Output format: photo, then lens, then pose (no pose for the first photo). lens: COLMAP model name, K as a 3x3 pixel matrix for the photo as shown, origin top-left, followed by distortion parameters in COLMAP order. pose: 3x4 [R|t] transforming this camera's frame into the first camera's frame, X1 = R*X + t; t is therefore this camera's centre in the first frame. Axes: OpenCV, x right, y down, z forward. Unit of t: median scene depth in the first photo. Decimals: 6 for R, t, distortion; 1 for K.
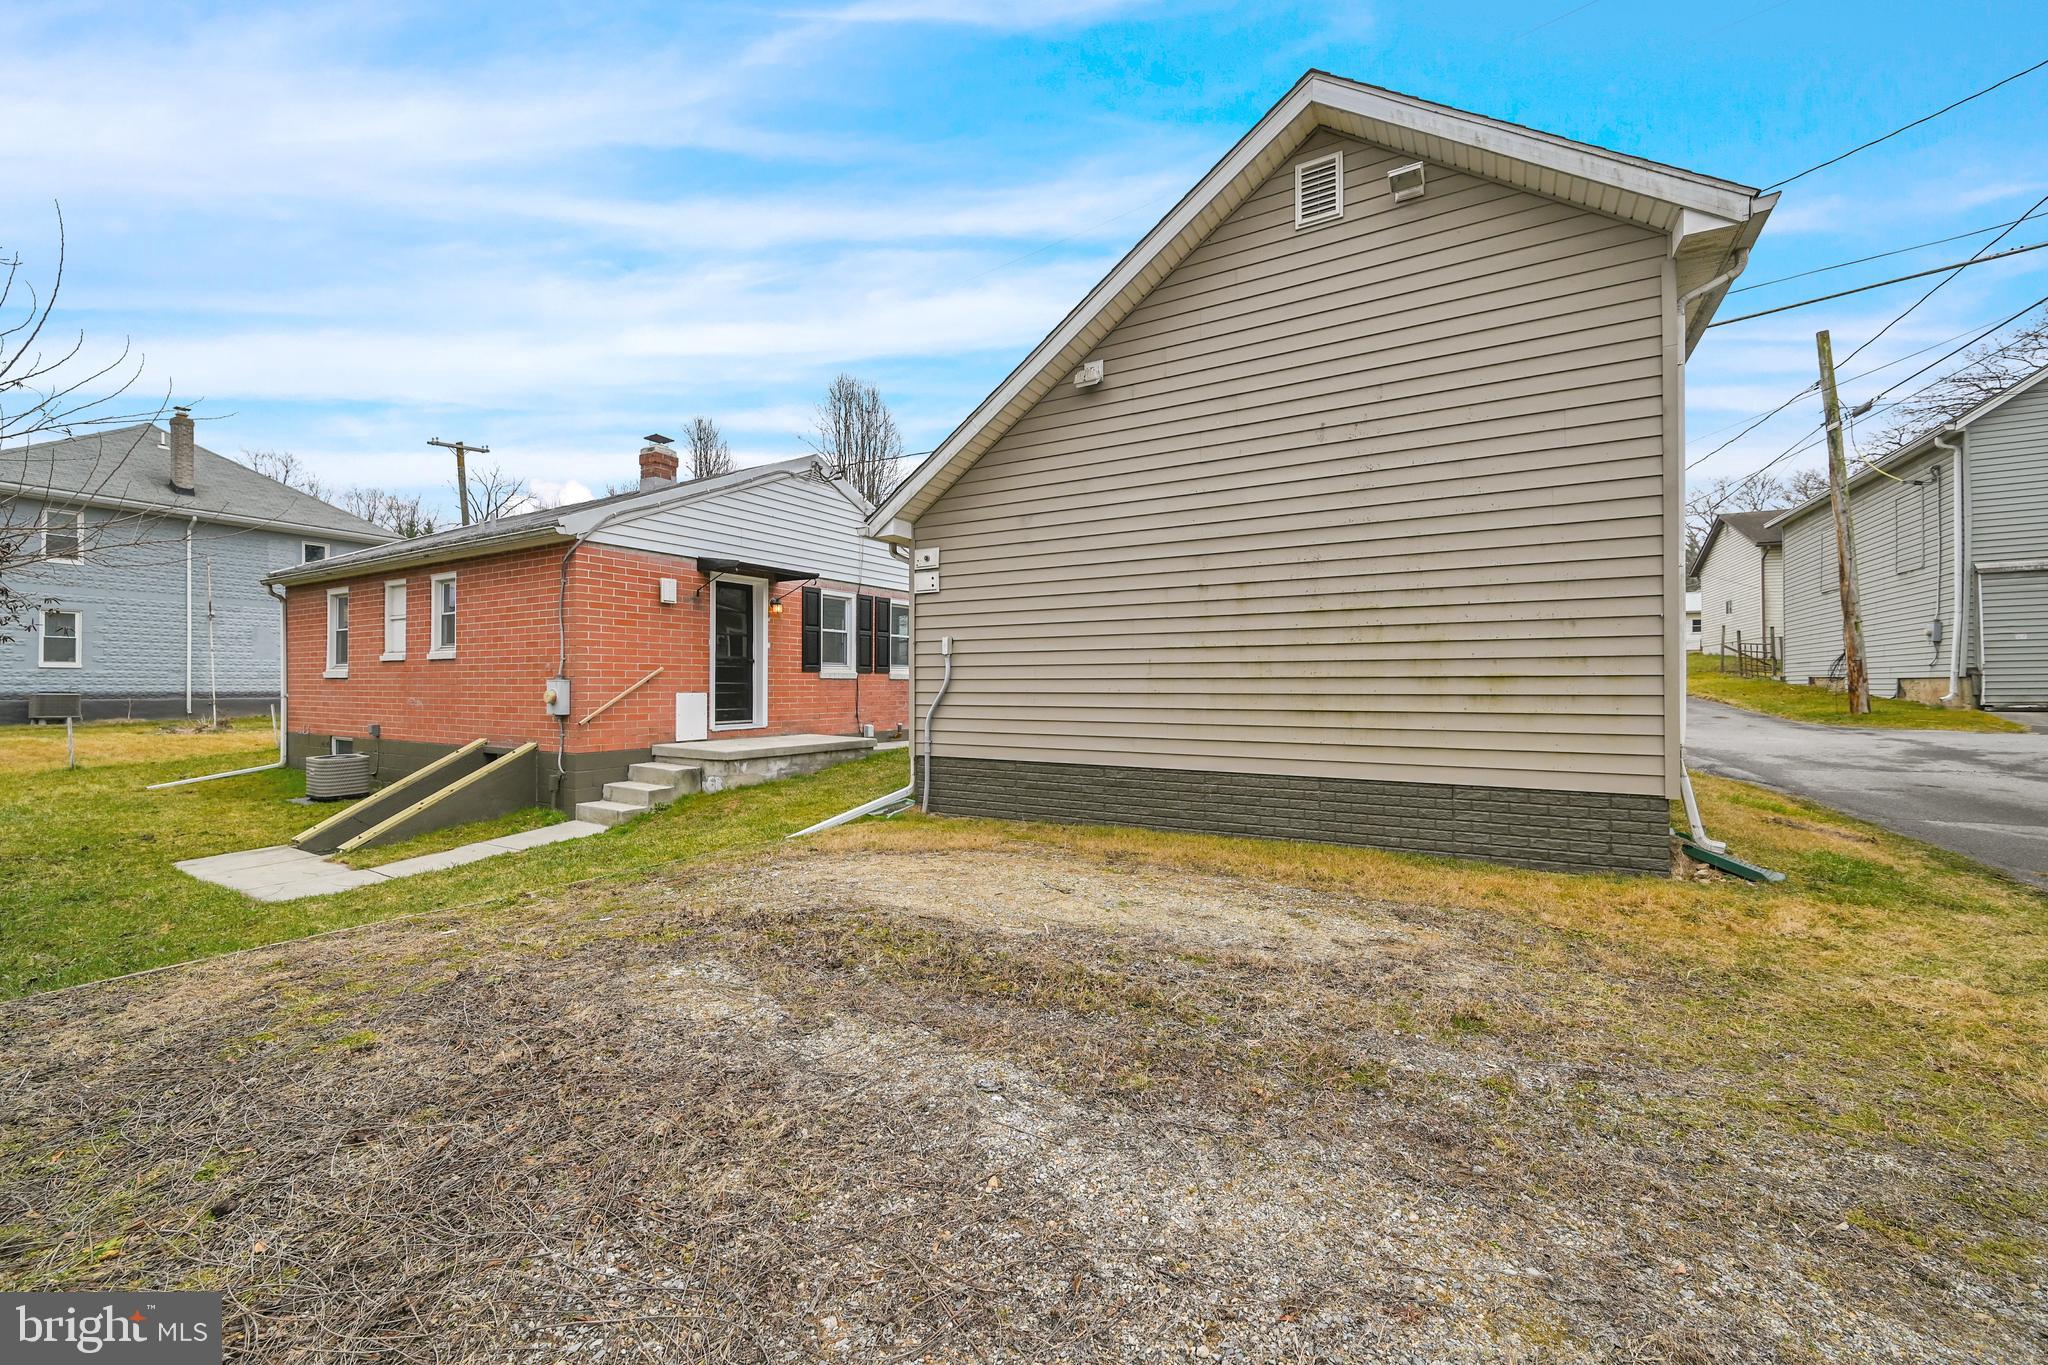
lens RADIAL K [[812.8, 0, 1025.6], [0, 812.8, 682.7], [0, 0, 1]] dist [-0.002508, 0.000174]
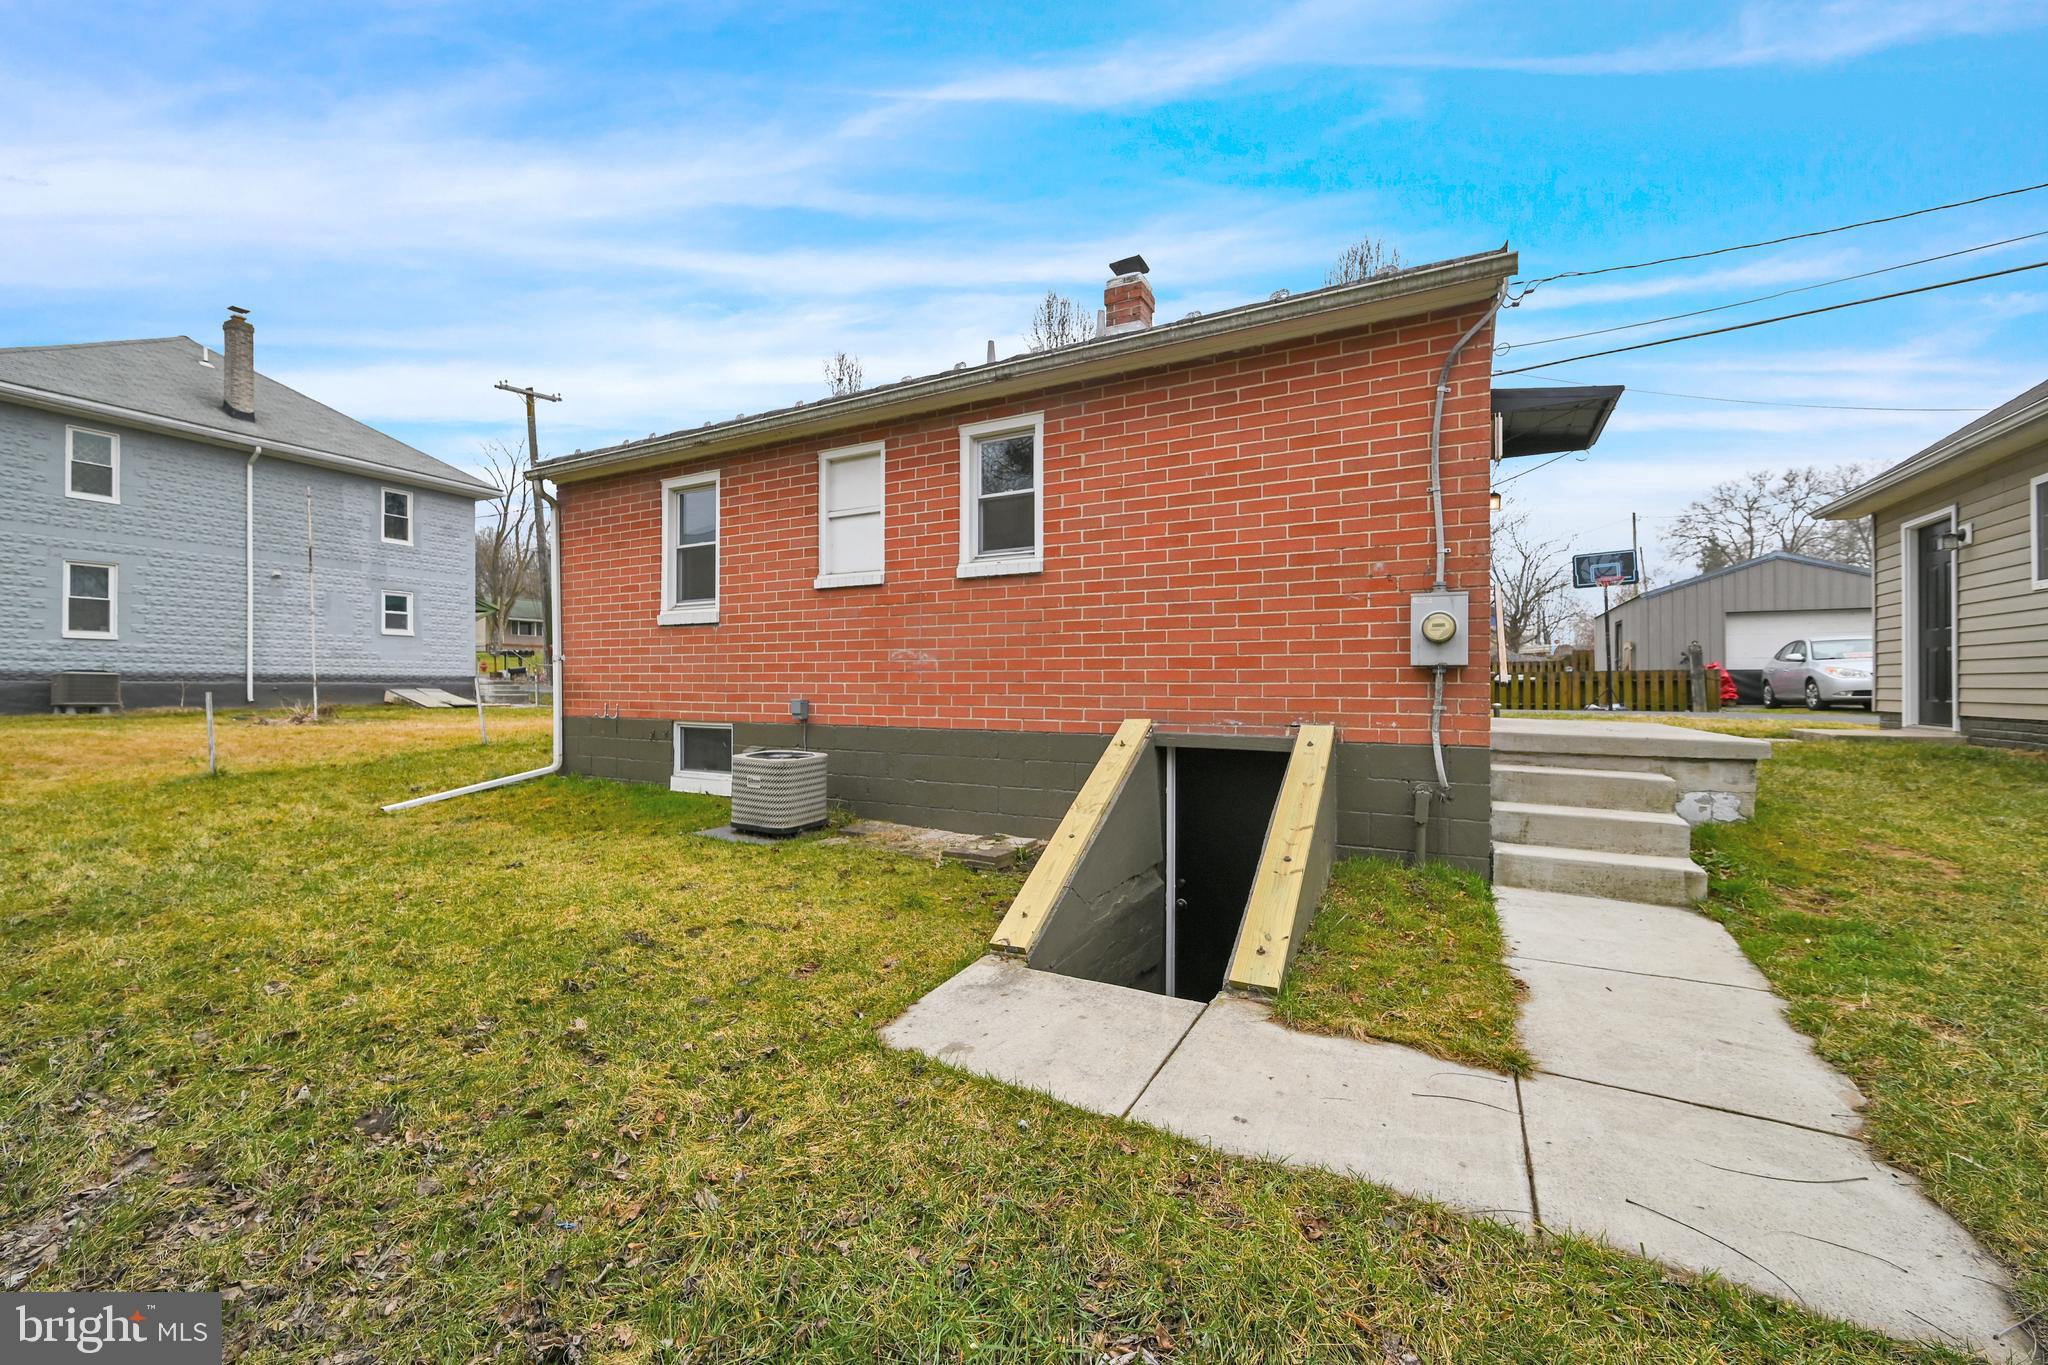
lens RADIAL K [[812.8, 0, 1014.6], [0, 812.8, 686.7], [0, 0, 1]] dist [-0.002508, 0.000174]
pose [[0.999563, 0.001698, 0.029502, -0.368604], [-0.001828, 0.999989, 0.004401, 0.022053], [-0.029494, -0.004453, 0.999555, 0.230116]]
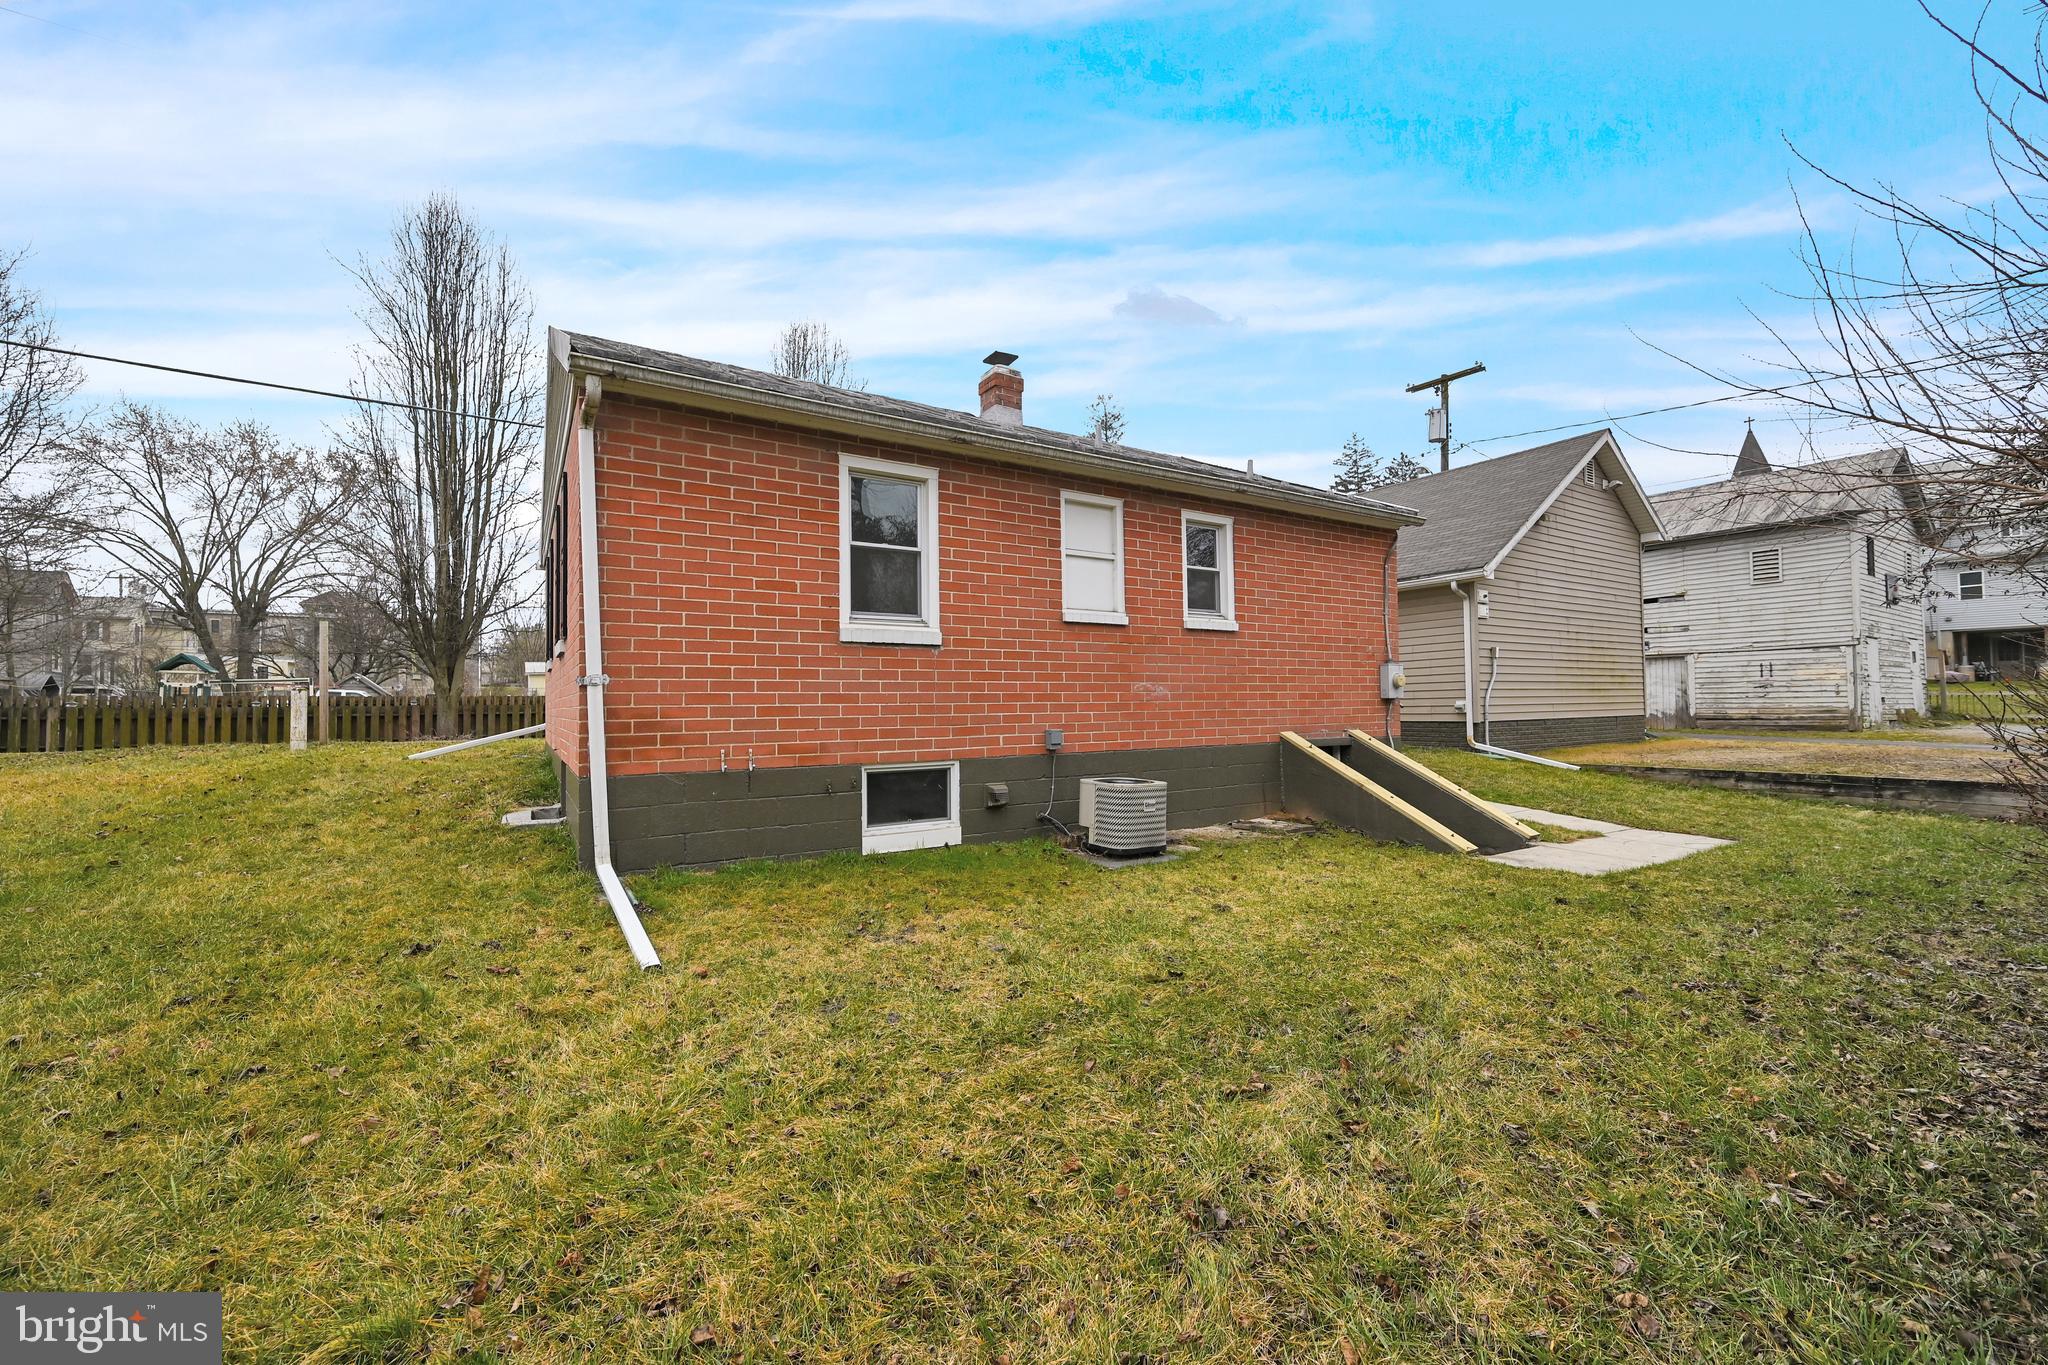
lens RADIAL K [[812.8, 0, 1025.3], [0, 812.8, 693.6], [0, 0, 1]] dist [-0.002508, 0.000174]
pose [[0.445500, 0.013018, 0.895187, -0.736640], [0.015482, 0.999633, -0.022241, 0.021413], [-0.895148, 0.023768, 0.445134, 0.419590]]
